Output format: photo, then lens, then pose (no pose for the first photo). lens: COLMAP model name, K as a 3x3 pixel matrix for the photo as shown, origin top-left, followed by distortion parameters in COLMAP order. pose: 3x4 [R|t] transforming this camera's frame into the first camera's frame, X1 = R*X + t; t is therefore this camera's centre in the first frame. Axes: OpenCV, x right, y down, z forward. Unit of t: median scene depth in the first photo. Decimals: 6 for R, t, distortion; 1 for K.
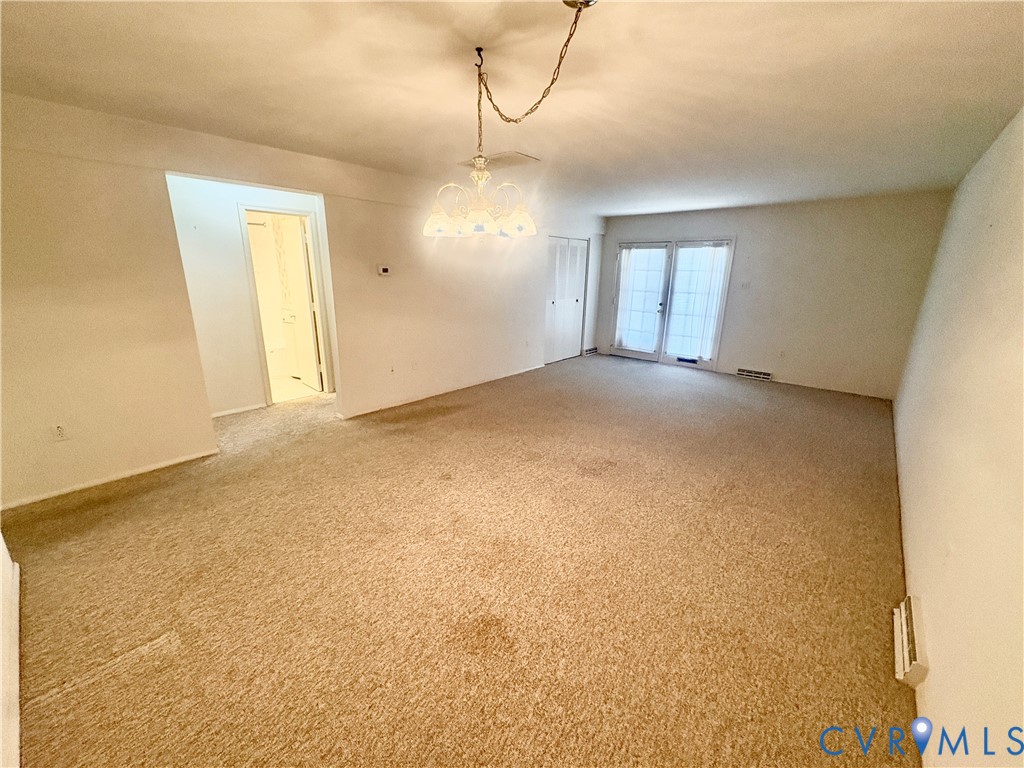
lens RADIAL K [[411.5, 0, 512.0], [0, 411.5, 384.0], [0, 0, 1]] dist [0.000451, 0.000027]
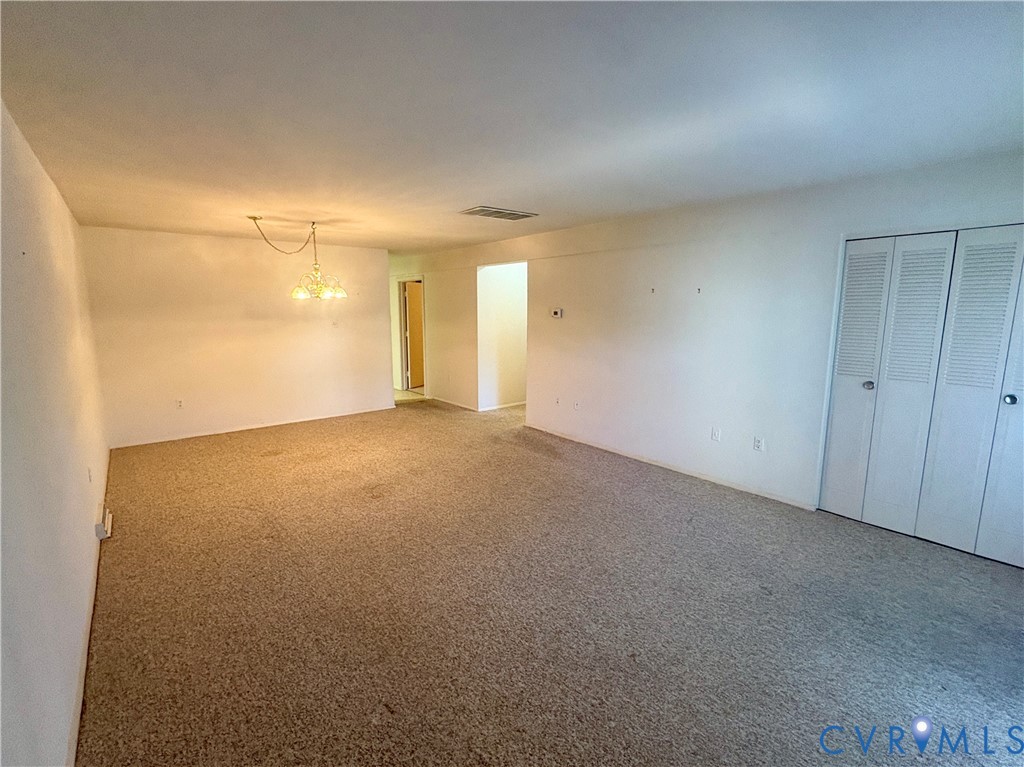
lens RADIAL K [[479.1, 0, 512.0], [0, 479.1, 383.5], [0, 0, 1]] dist [-0.001487, -0.000068]
pose [[-0.182903, 0.138344, -0.973349, 1.205914], [-0.262603, 0.947203, 0.183974, -0.352857], [0.947410, 0.289254, -0.136917, 1.303131]]
